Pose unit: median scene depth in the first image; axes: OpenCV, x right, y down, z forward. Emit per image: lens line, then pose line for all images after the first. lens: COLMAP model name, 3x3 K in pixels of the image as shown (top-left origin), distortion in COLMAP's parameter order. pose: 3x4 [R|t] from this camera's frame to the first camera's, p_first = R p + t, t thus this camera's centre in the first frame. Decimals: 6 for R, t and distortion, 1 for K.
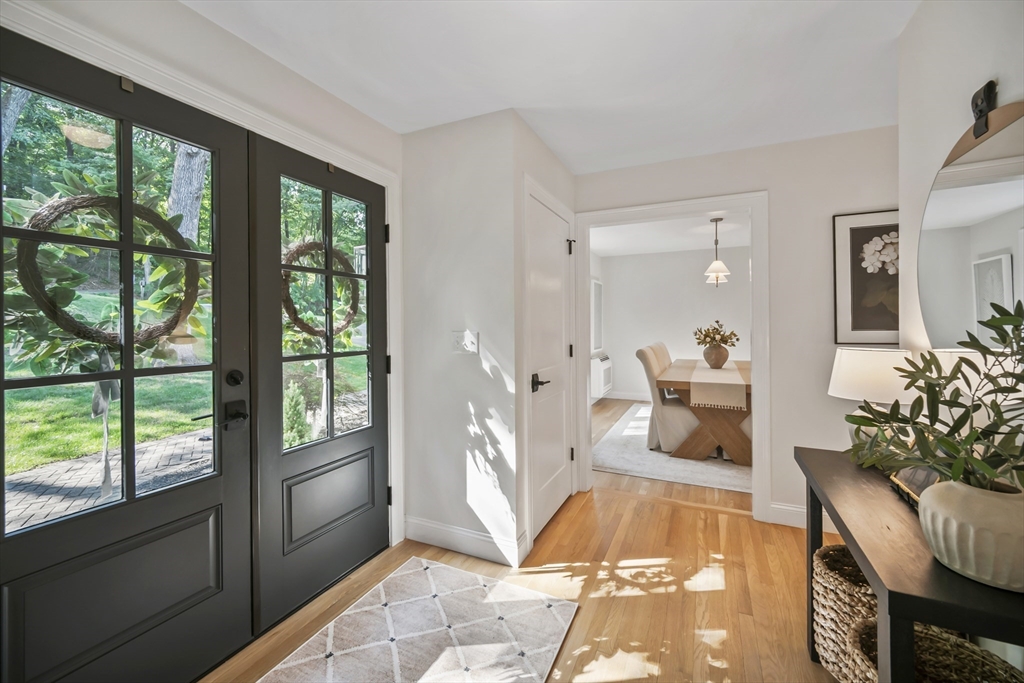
lens RADIAL K [[420.8, 0, 506.6], [0, 420.8, 322.4], [0, 0, 1]] dist [-0.003032, -0.000069]
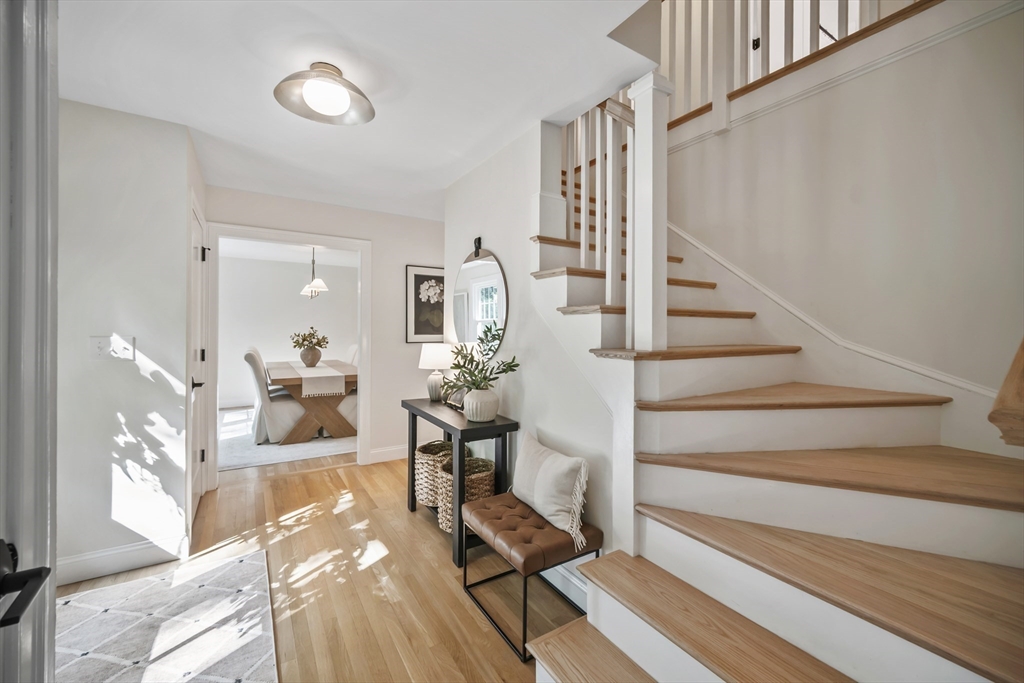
lens RADIAL K [[420.8, 0, 512.9], [0, 420.8, 333.3], [0, 0, 1]] dist [-0.003032, -0.000069]
pose [[0.535217, 0.000947, 0.844714, -0.411629], [-0.012276, 0.999902, 0.006656, -0.002913], [-0.844625, -0.013932, 0.535176, -0.251189]]
